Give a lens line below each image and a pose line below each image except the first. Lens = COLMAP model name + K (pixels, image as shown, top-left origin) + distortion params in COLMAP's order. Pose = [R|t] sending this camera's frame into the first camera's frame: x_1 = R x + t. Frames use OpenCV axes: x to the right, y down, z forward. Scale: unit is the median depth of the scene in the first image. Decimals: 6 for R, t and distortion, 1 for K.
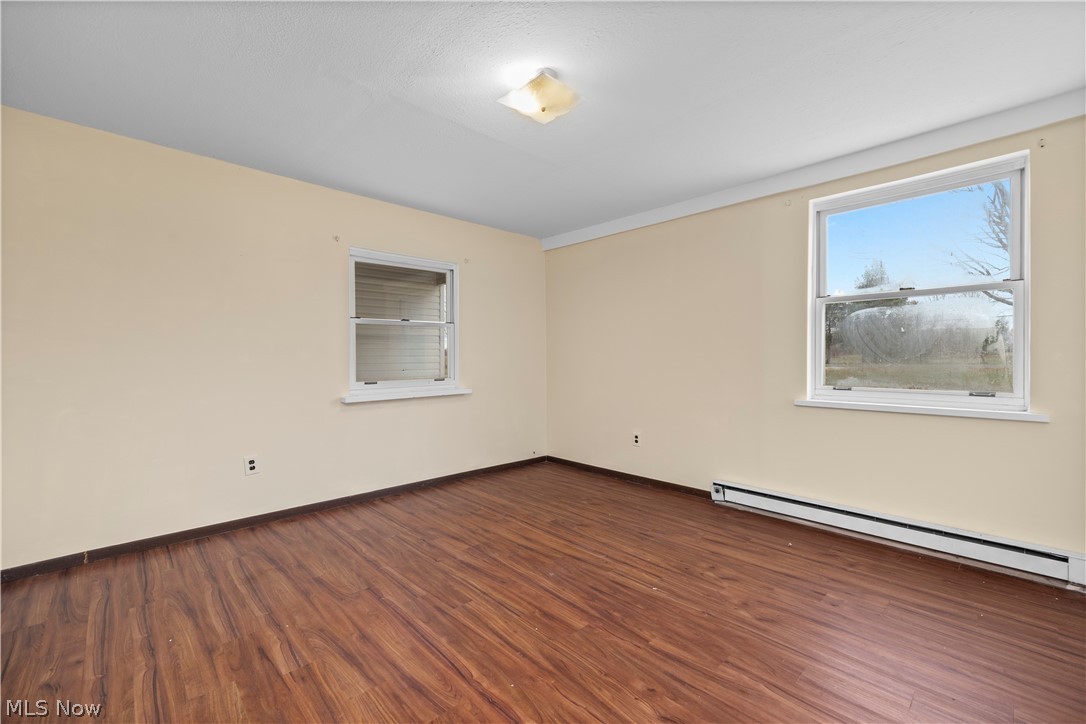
lens RADIAL K [[452.5, 0, 553.1], [0, 452.5, 358.2], [0, 0, 1]] dist [0.001467, 0.000001]
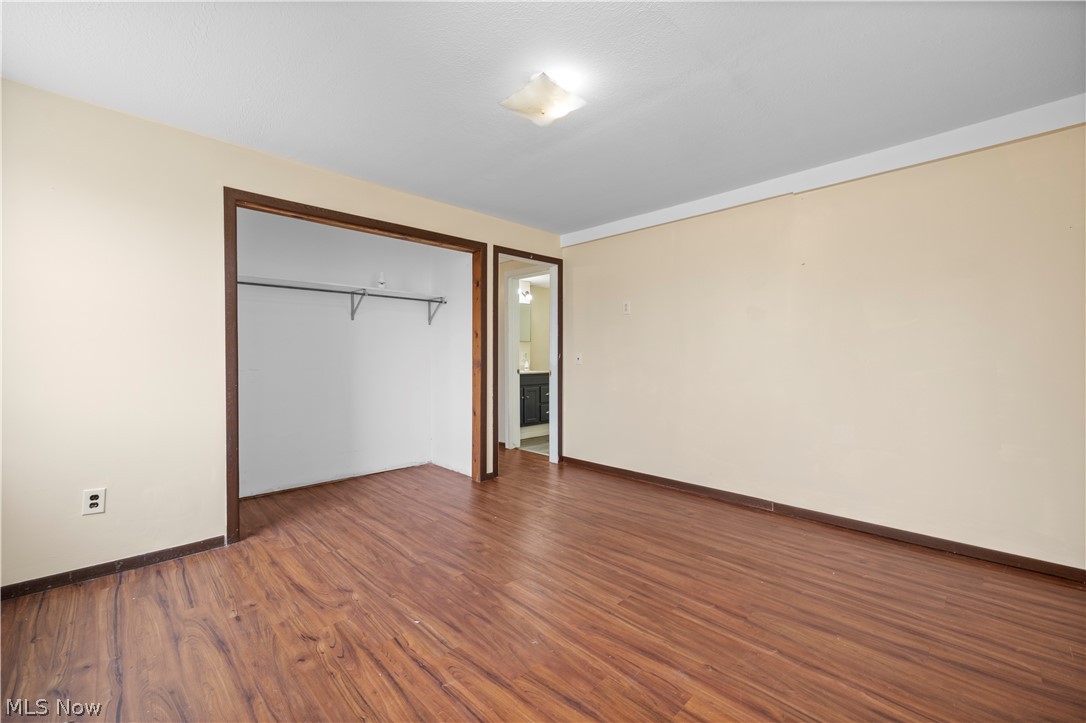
lens RADIAL K [[441.8, 0, 545.6], [0, 441.8, 355.1], [0, 0, 1]] dist [0.002409, 0.000093]
pose [[-0.999980, 0.005267, 0.003365, -0.027920], [0.005265, 0.999986, -0.000526, -0.000654], [-0.003368, -0.000509, -0.999994, 1.832954]]
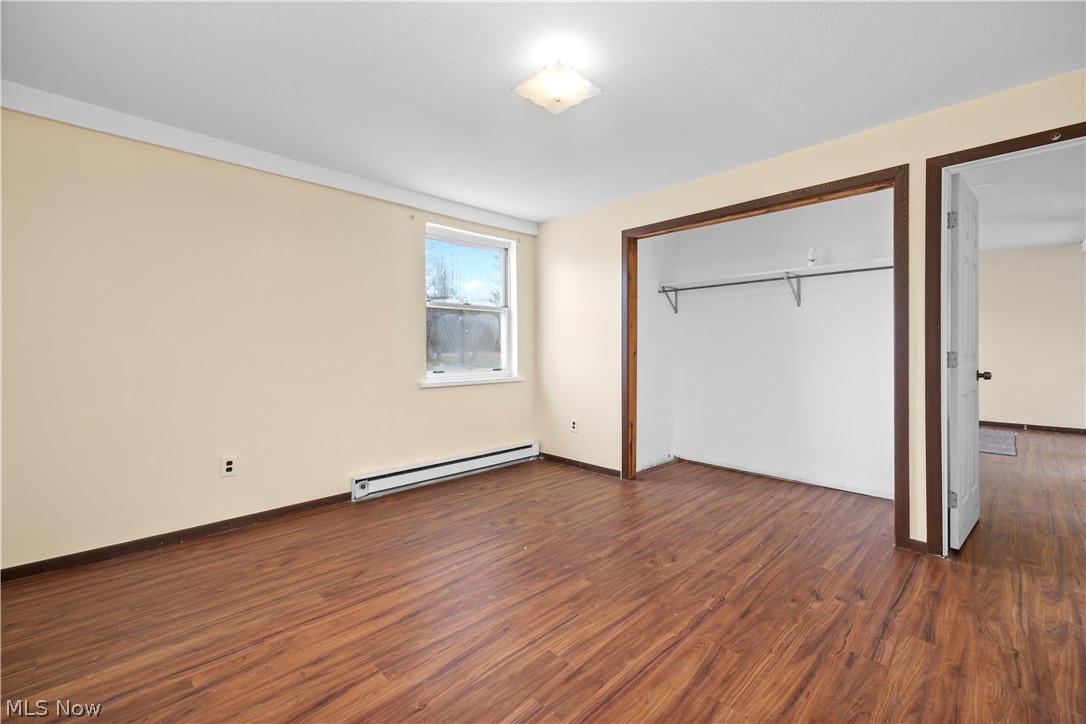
lens RADIAL K [[446.9, 0, 538.3], [0, 446.9, 349.1], [0, 0, 1]] dist [0.000793, -0.000110]
pose [[0.005668, -0.000413, 0.999984, -0.912333], [0.005879, 0.999983, 0.000380, -0.000421], [-0.999967, 0.005877, 0.005671, 0.950099]]
